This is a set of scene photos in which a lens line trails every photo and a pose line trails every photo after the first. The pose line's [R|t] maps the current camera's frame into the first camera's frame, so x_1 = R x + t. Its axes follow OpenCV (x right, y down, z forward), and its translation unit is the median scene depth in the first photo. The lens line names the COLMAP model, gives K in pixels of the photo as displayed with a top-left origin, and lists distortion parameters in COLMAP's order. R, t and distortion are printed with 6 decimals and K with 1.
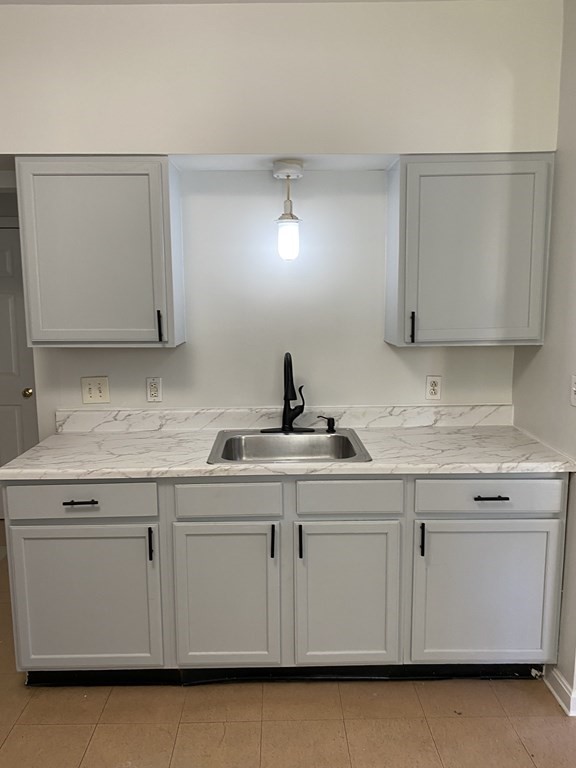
lens RADIAL K [[582.8, 0, 288.0], [0, 582.8, 384.0], [0, 0, 1]] dist [0.052884, -0.063843]
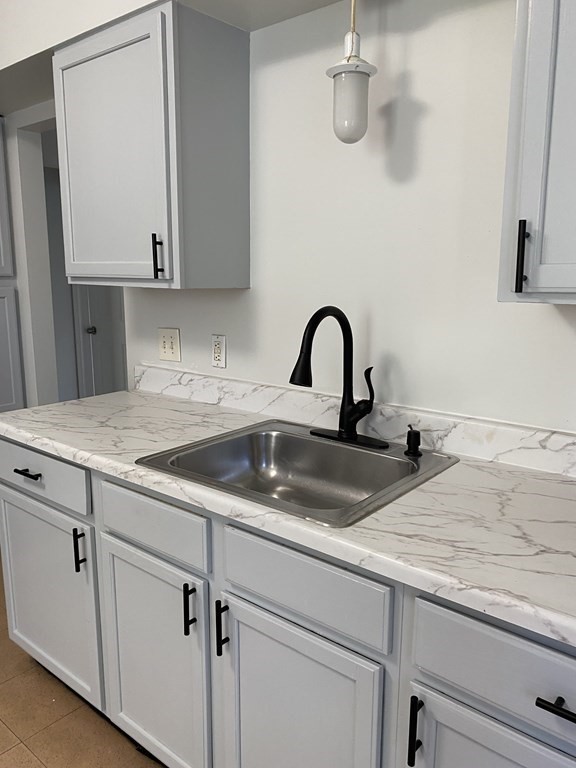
lens RADIAL K [[582.8, 0, 288.0], [0, 582.8, 384.0], [0, 0, 1]] dist [0.052884, -0.063843]
pose [[0.772959, 0.134419, -0.620053, 0.327568], [-0.110627, 0.990882, 0.076902, -0.016769], [0.624736, 0.009152, 0.780782, 0.484941]]
